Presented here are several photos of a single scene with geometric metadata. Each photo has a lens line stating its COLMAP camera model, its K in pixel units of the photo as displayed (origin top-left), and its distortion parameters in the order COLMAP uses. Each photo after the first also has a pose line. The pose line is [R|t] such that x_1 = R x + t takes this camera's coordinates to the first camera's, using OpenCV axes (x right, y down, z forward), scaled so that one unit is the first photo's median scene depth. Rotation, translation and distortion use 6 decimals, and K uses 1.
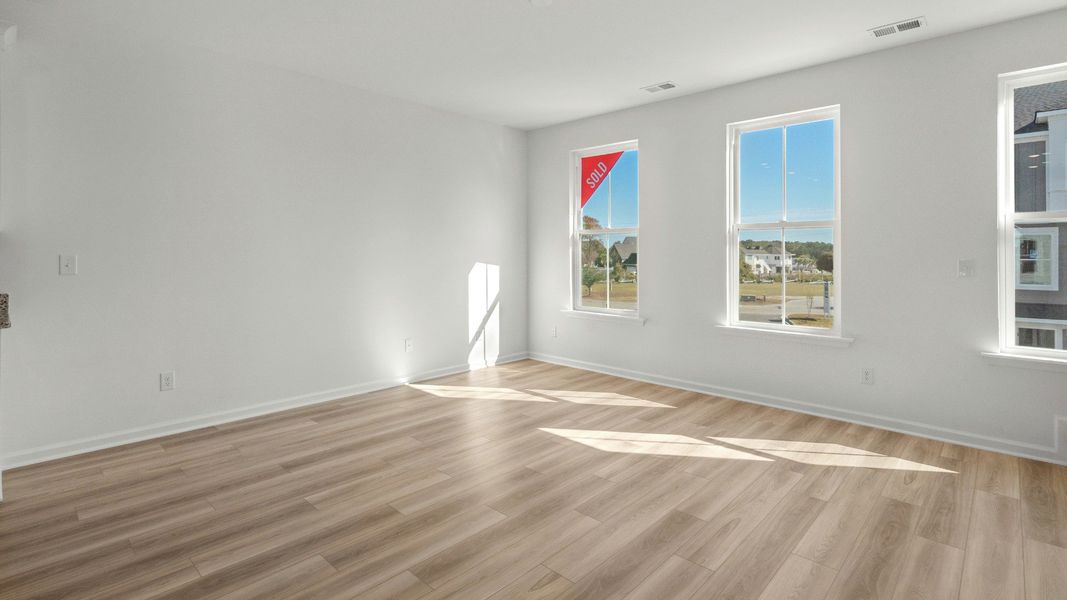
lens RADIAL K [[512.3, 0, 537.3], [0, 512.3, 253.2], [0, 0, 1]] dist [0.001469, 0.000236]
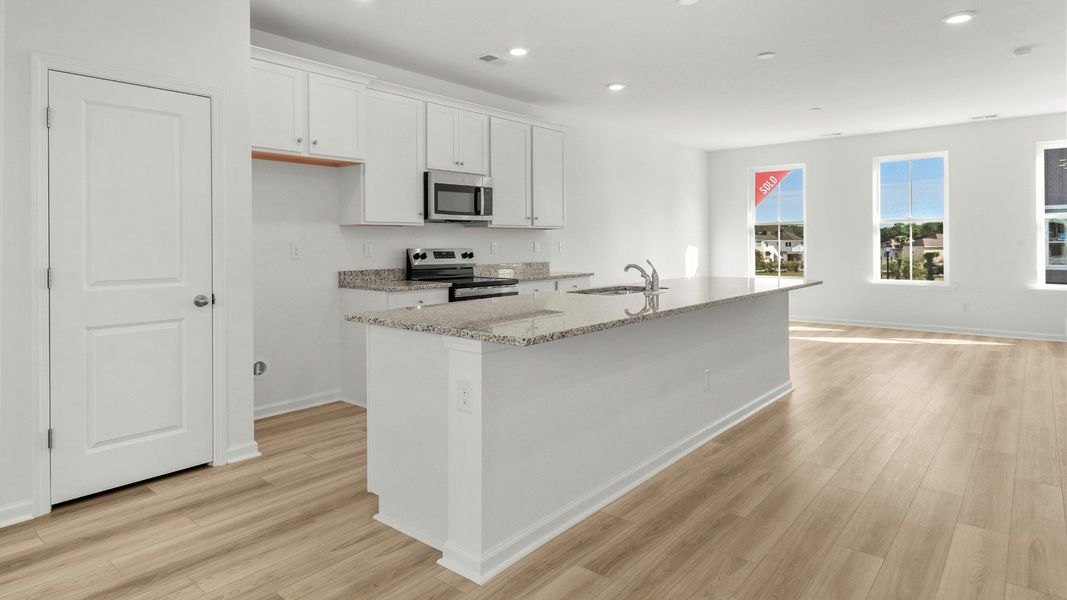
lens RADIAL K [[597.2, 0, 534.8], [0, 597.2, 221.7], [0, 0, 1]] dist [0.001834, 0.000582]
pose [[0.999052, -0.004785, 0.043269, -0.572770], [0.006139, 0.999493, -0.031227, 0.001723], [-0.043097, 0.031463, 0.998575, -0.622136]]
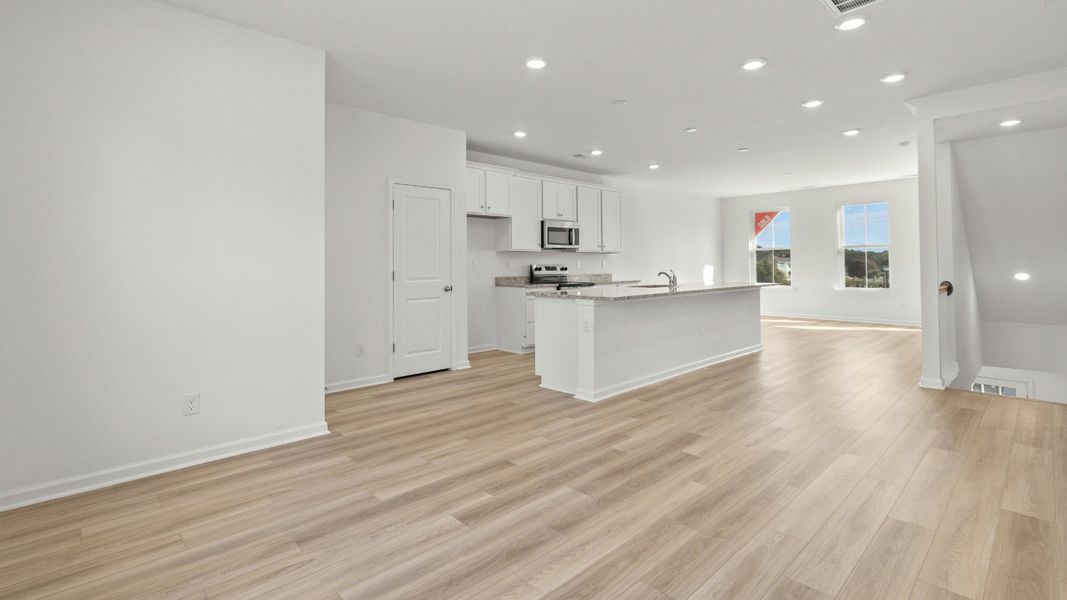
lens RADIAL K [[489.5, 0, 534.0], [0, 489.5, 252.8], [0, 0, 1]] dist [0.001725, 0.000102]
pose [[0.997756, -0.009401, -0.066292, -0.626748], [0.008027, 0.999748, -0.020964, 0.007980], [0.066472, 0.020385, 0.997580, -0.953354]]
